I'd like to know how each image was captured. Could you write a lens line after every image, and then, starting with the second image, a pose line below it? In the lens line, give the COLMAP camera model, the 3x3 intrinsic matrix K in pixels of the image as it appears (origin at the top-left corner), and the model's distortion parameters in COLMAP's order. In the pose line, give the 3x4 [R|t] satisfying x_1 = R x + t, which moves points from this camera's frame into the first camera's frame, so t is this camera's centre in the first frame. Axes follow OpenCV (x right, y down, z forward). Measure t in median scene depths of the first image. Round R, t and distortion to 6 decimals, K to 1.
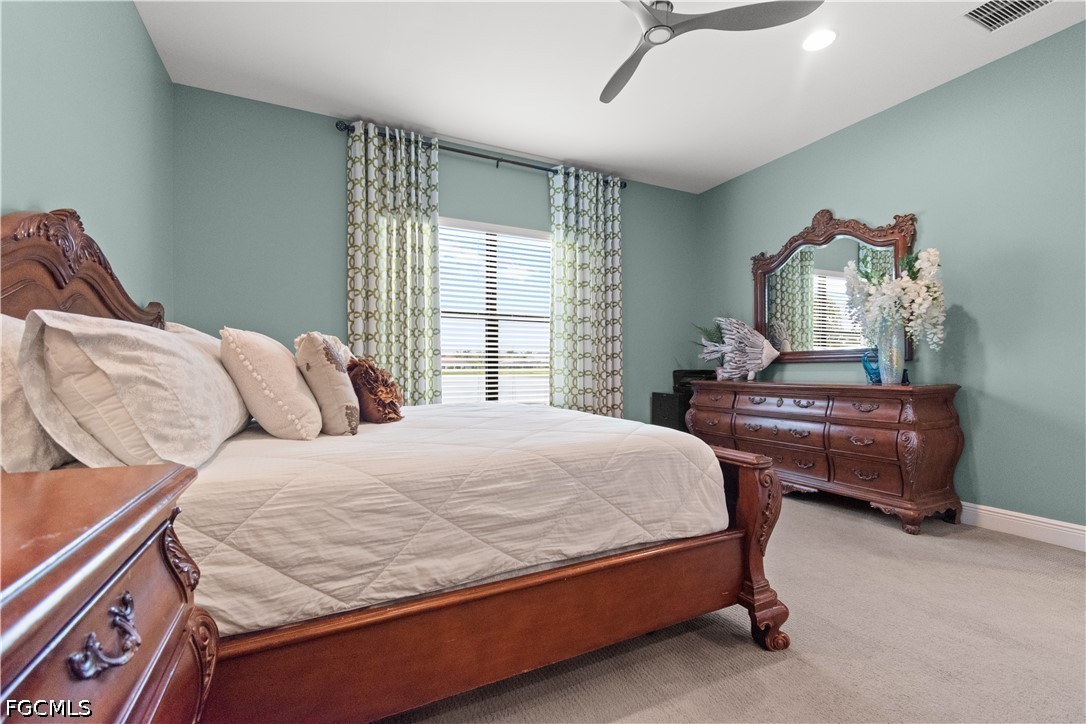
lens RADIAL K [[486.6, 0, 565.3], [0, 486.6, 365.1], [0, 0, 1]] dist [0.002603, 0.000072]
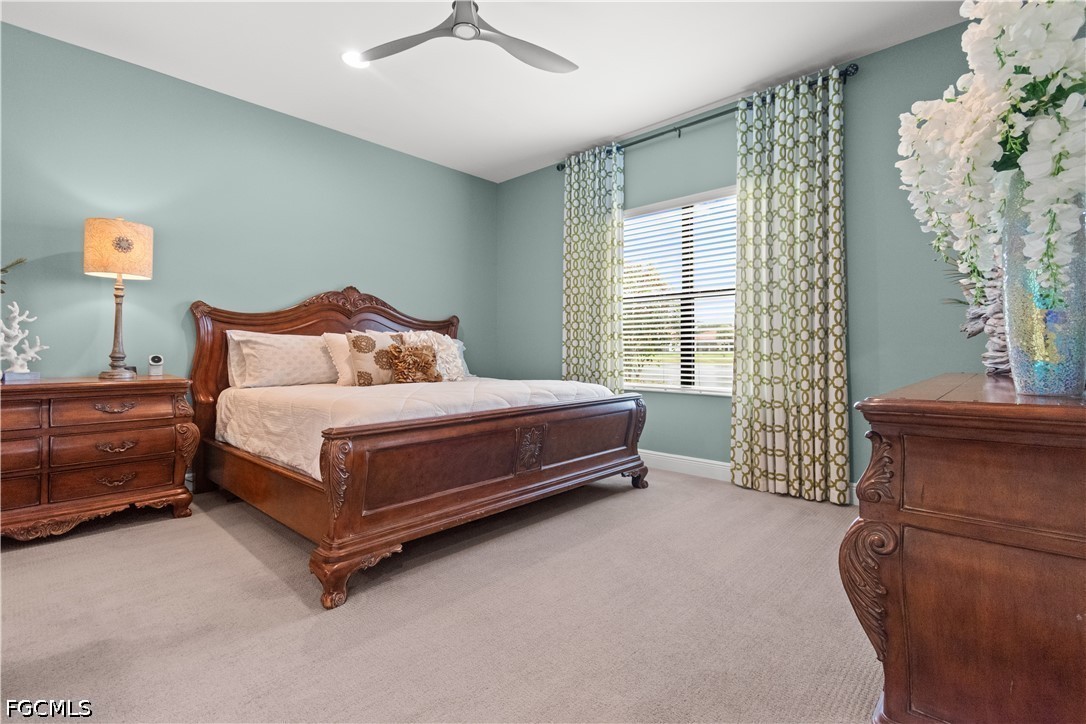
lens RADIAL K [[499.3, 0, 549.4], [0, 499.3, 338.9], [0, 0, 1]] dist [0.001251, 0.000099]
pose [[0.342654, -0.020657, -0.939234, 0.662085], [0.006786, 0.999787, -0.019513, 0.001085], [0.939437, 0.000313, 0.342721, 0.426229]]
